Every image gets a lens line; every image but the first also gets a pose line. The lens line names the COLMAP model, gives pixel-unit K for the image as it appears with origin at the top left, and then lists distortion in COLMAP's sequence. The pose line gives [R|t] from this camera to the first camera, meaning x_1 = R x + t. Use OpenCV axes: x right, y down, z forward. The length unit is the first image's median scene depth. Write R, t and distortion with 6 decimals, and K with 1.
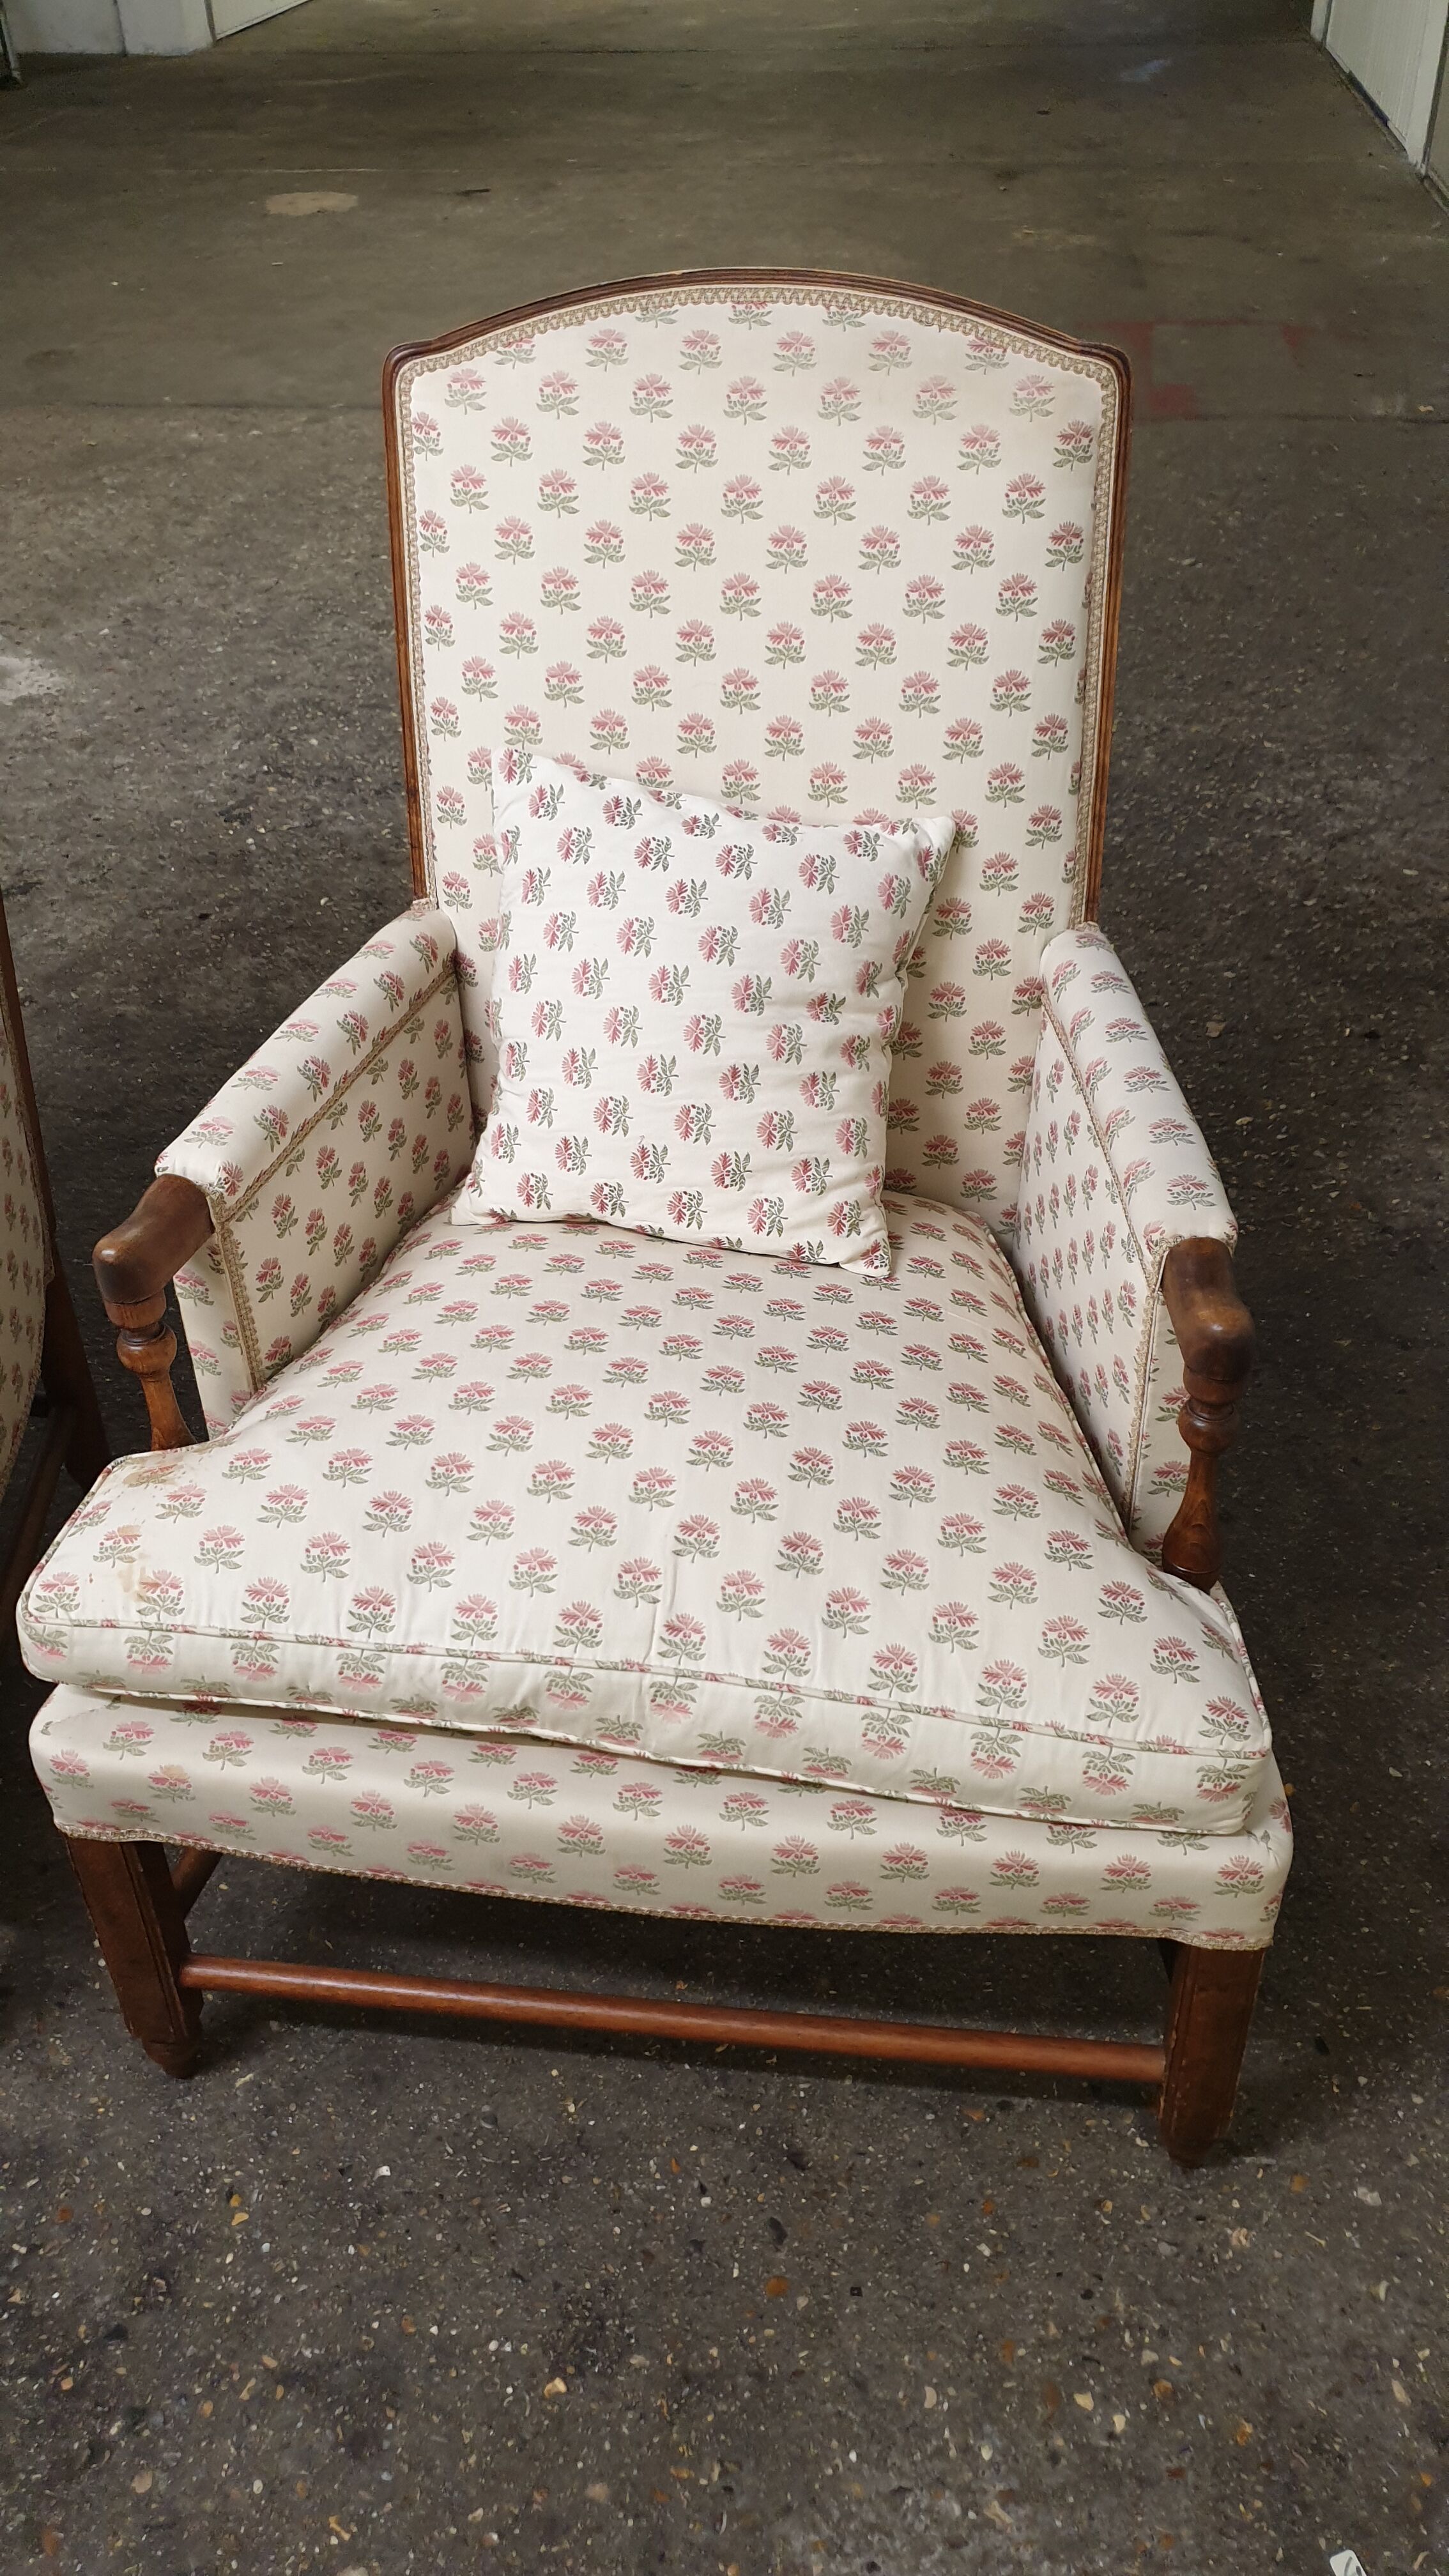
lens RADIAL K [[2075.9, 0, 724.5], [0, 2075.9, 1288.0], [0, 0, 1]] dist [0.015131, 0.004039]
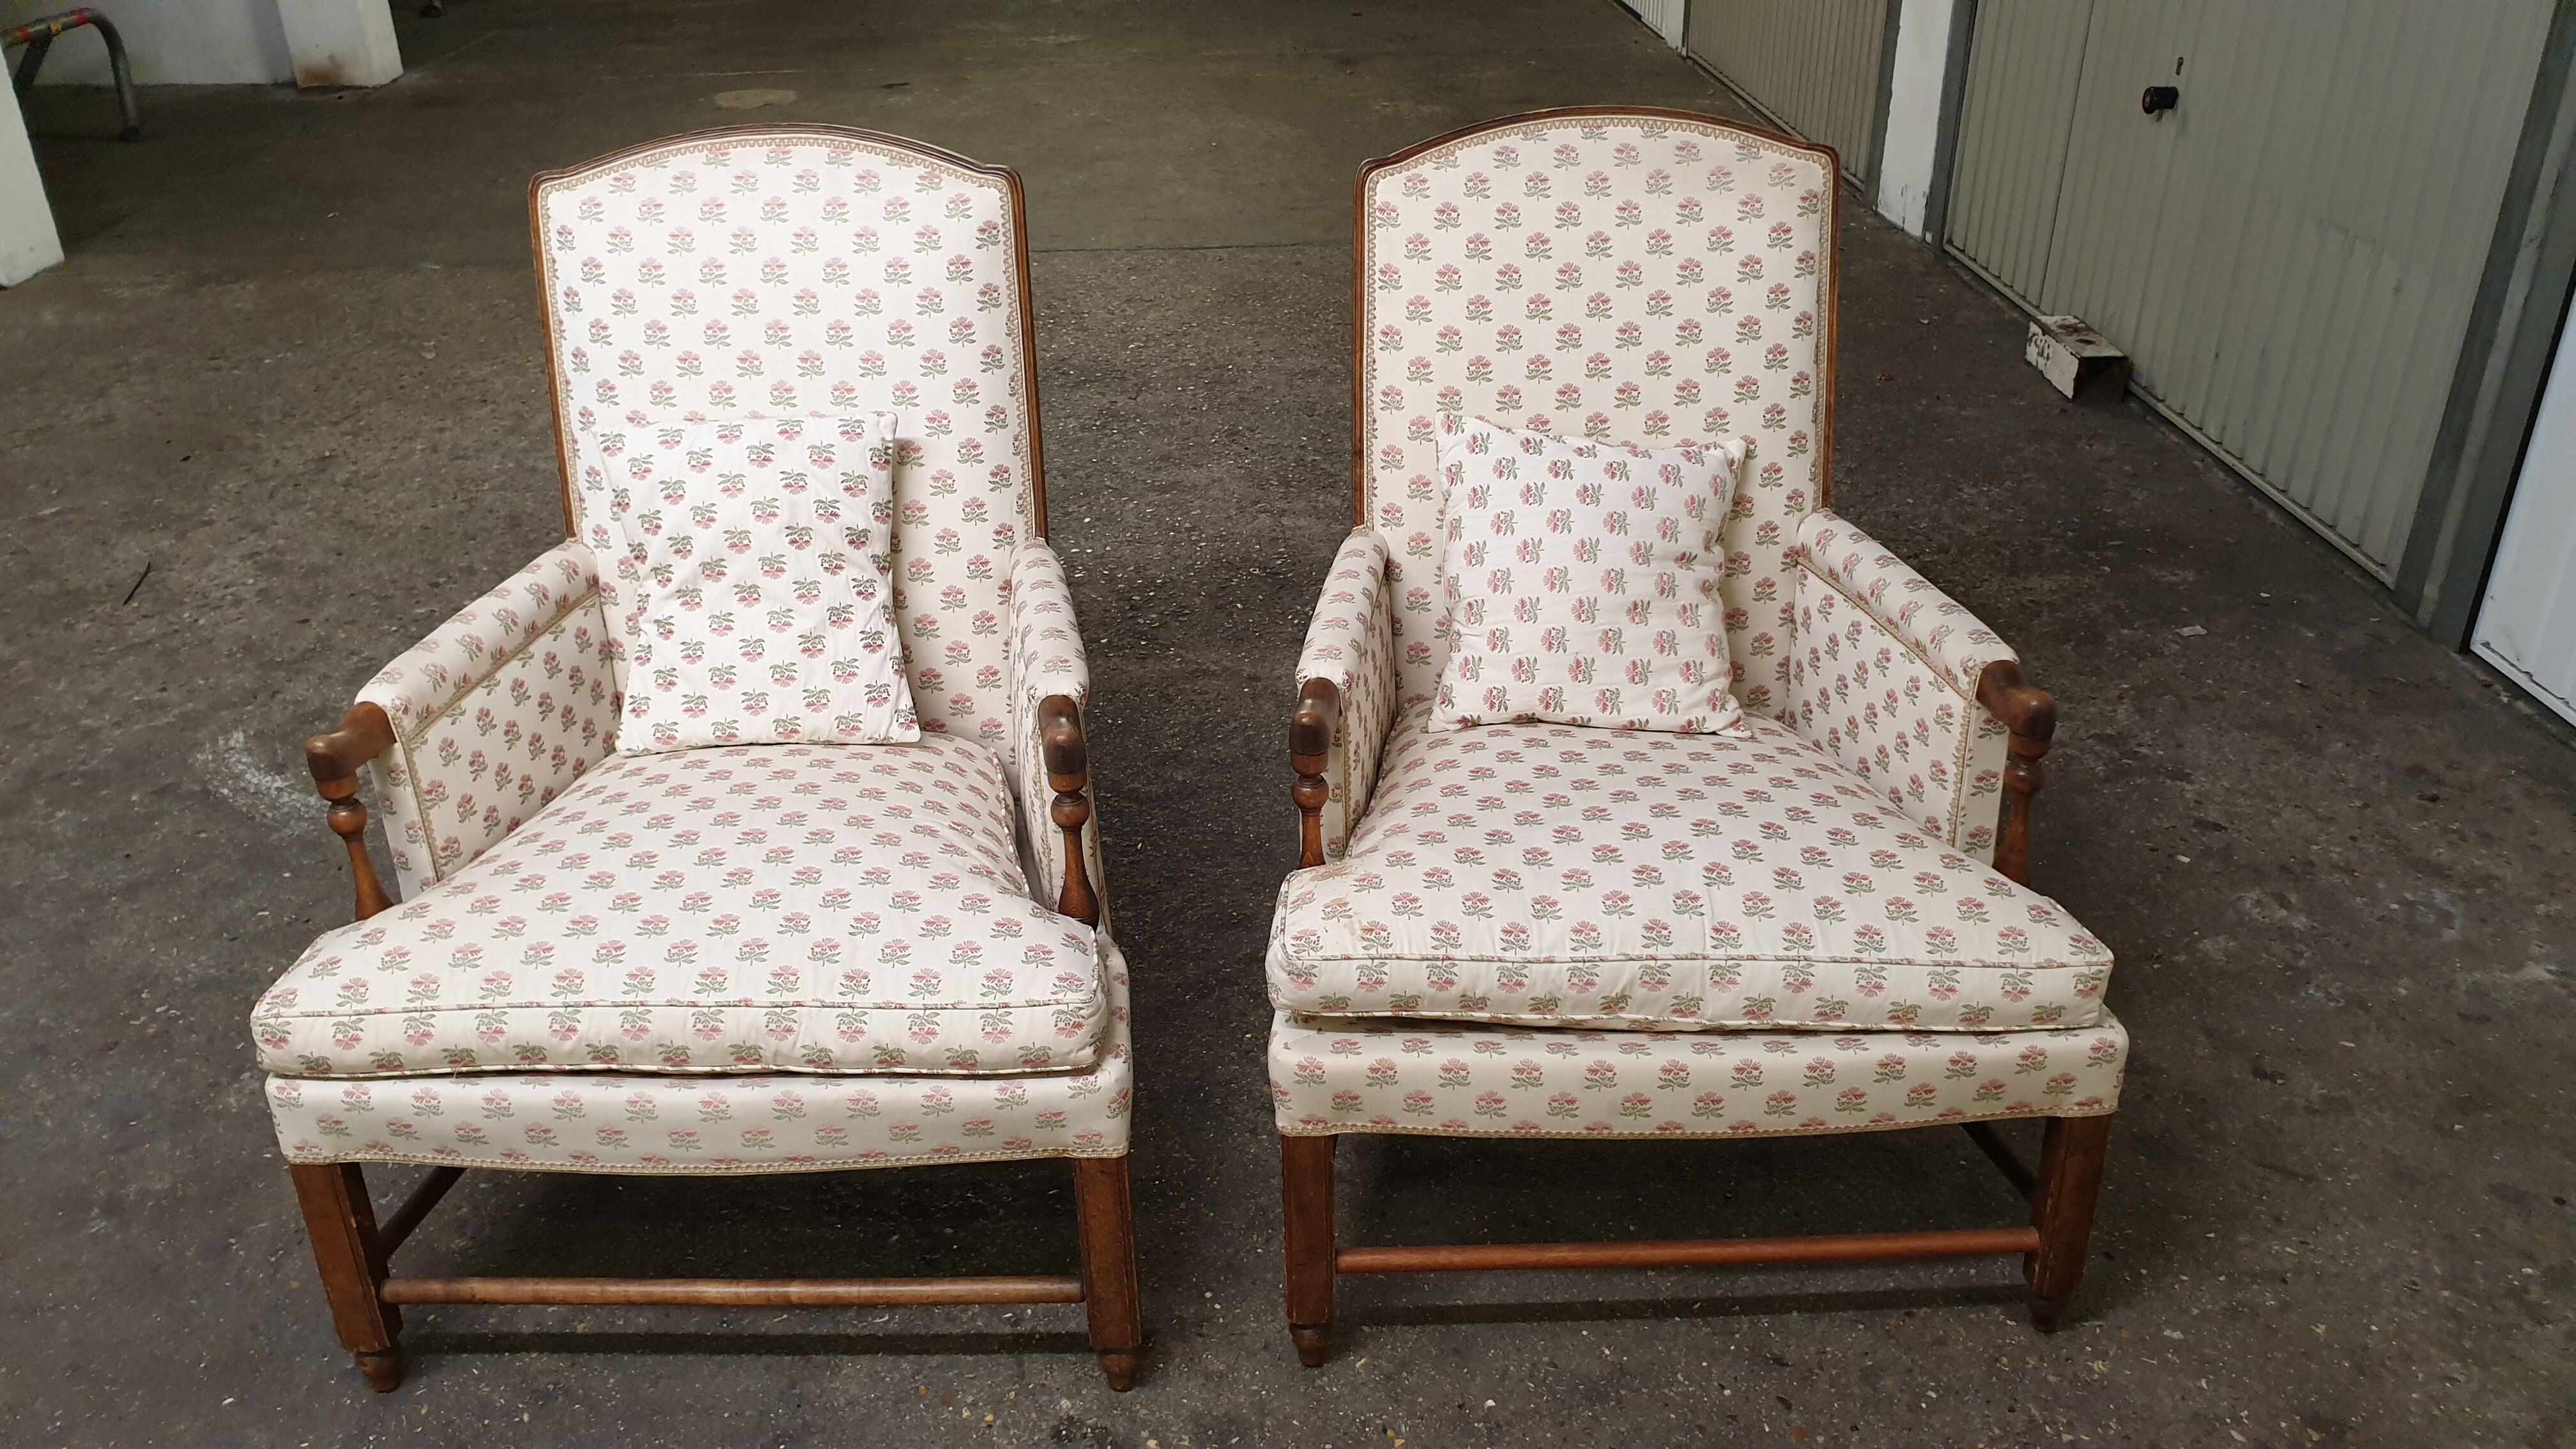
lens RADIAL K [[2112.9, 0, 1244.8], [0, 2112.9, 706.7], [0, 0, 1]] dist [0.071468, -0.103209]
pose [[0.988005, -0.064789, 0.140170, -0.487211], [0.091242, 0.977257, -0.191427, 0.230526], [-0.124580, 0.201920, 0.971446, -0.424014]]
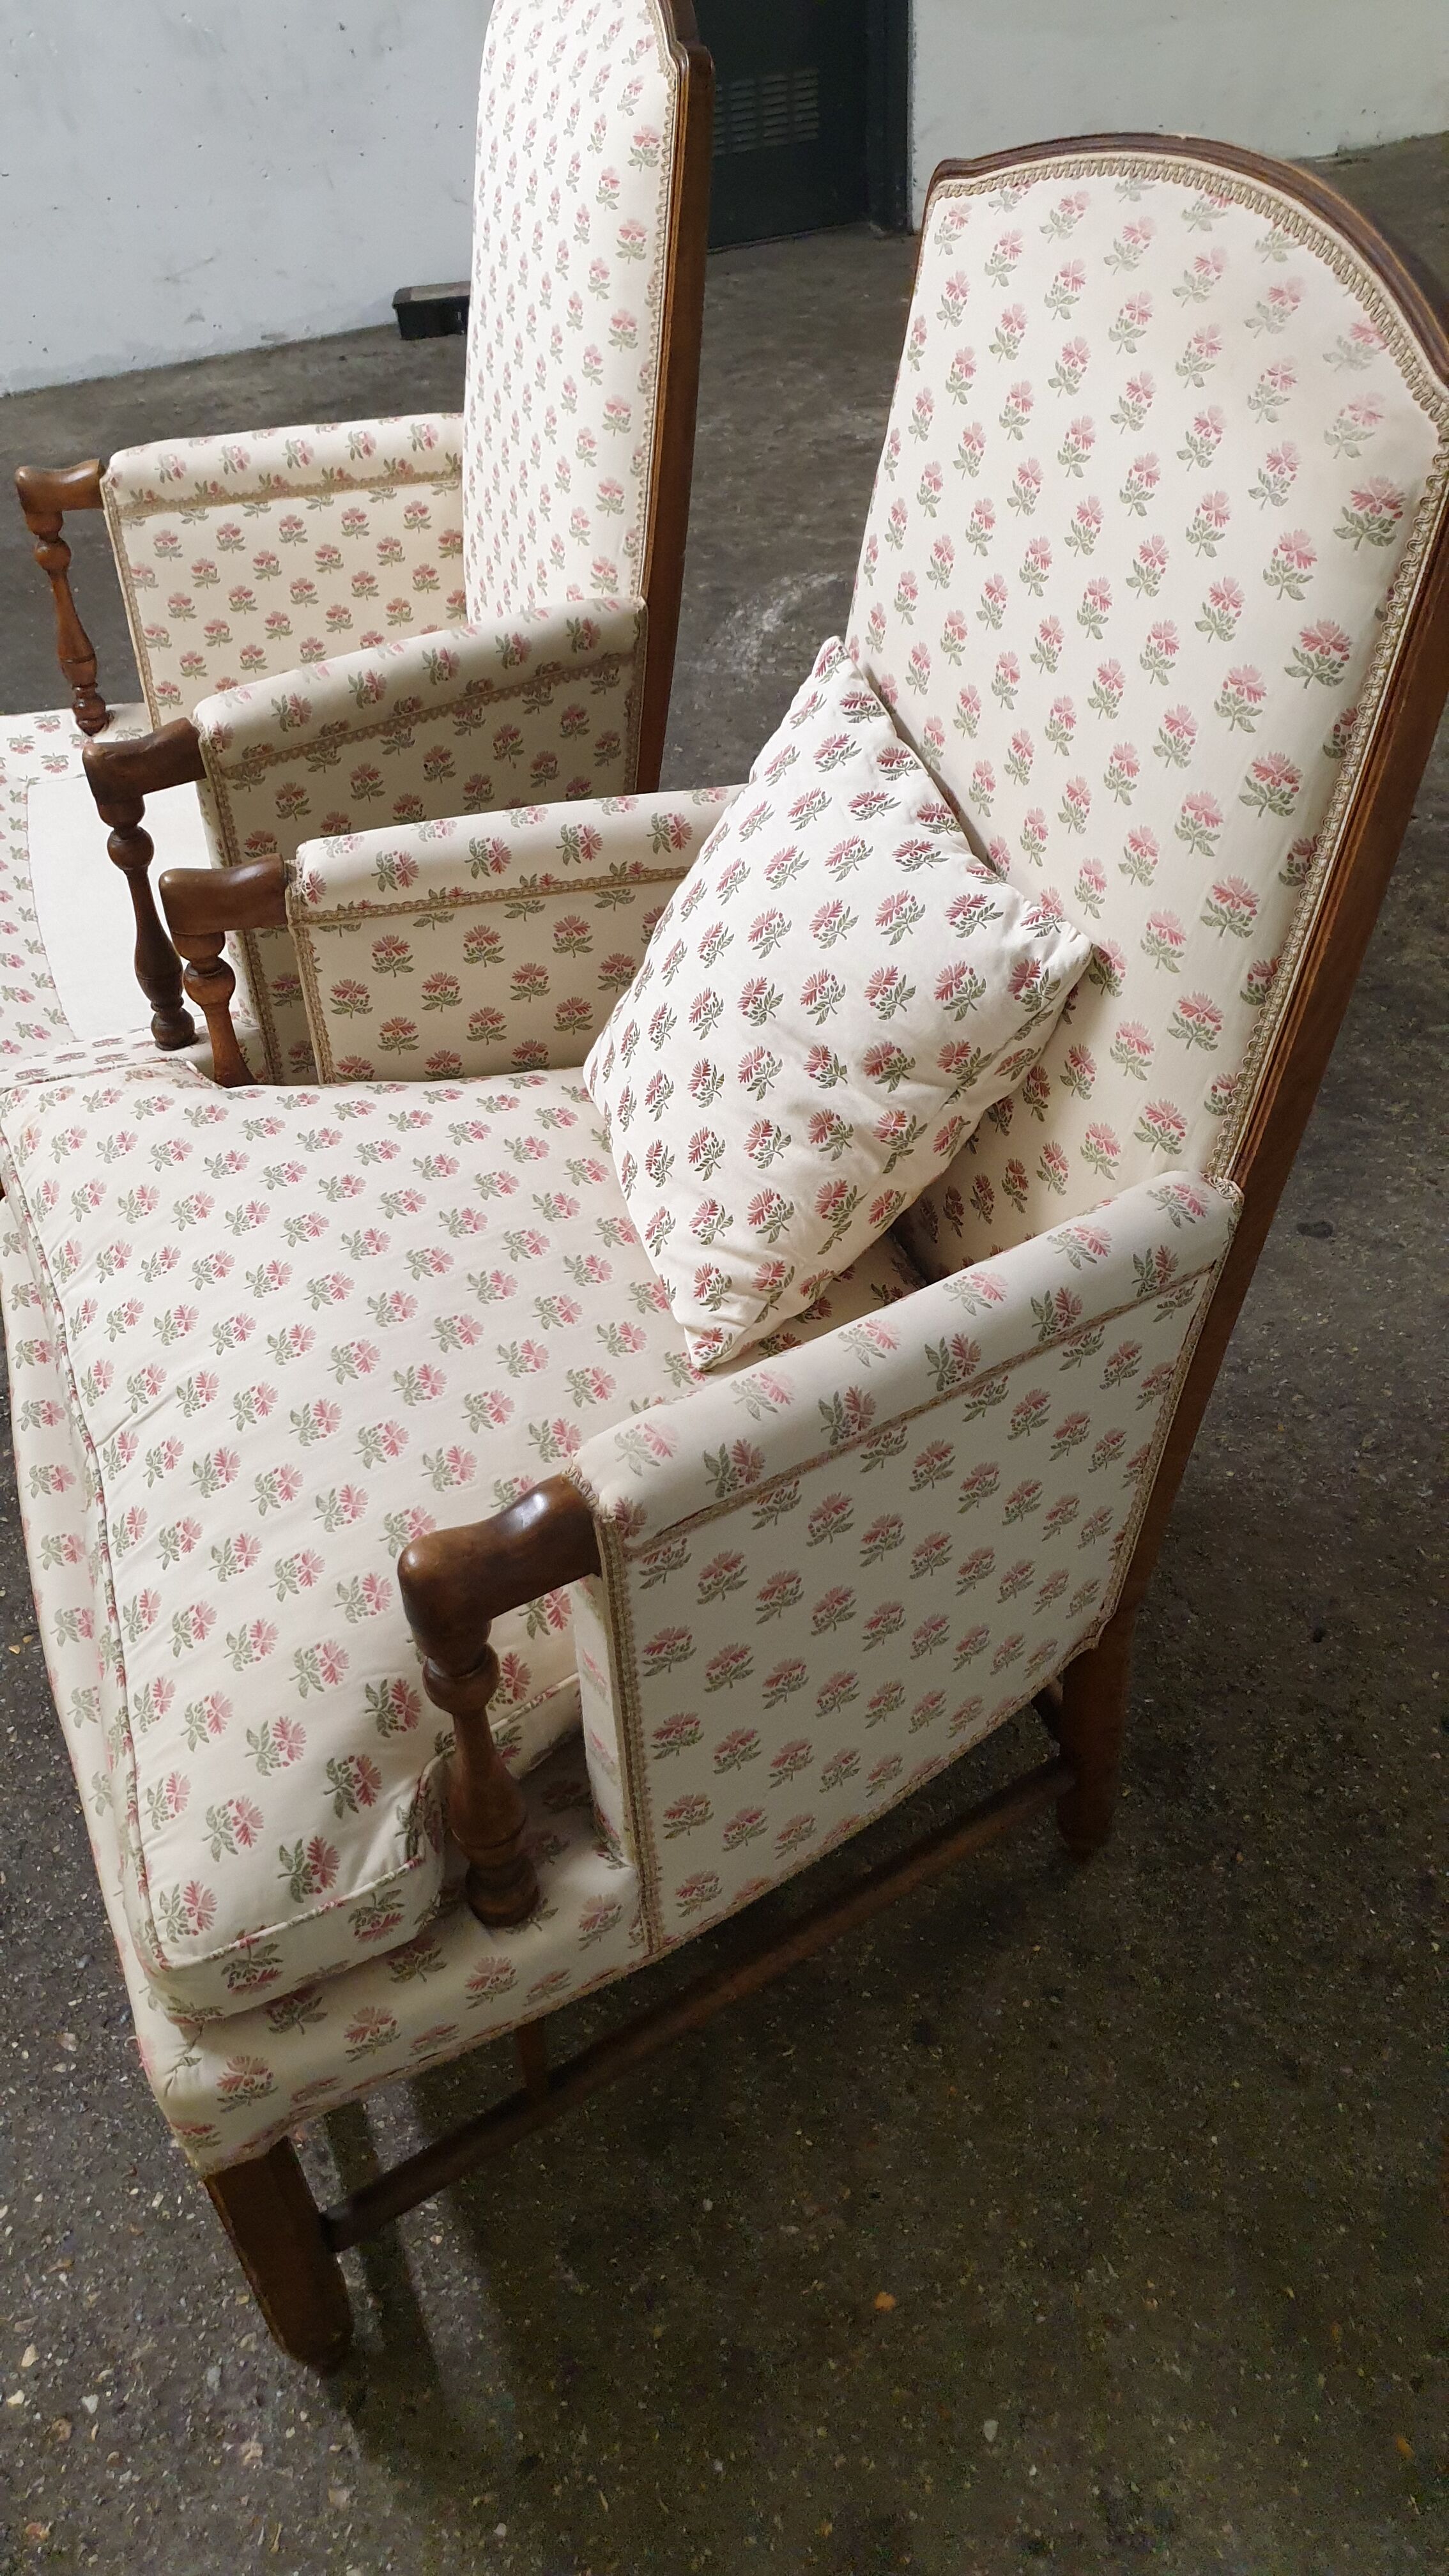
lens RADIAL K [[2049.9, 0, 631.3], [0, 2049.9, 1240.1], [0, 0, 1]] dist [-0.002354, 0.046355]
pose [[0.459548, 0.561863, -0.687842, 0.604073], [-0.497554, 0.804390, 0.324649, -0.301905], [0.735701, 0.193047, 0.649213, 0.437026]]
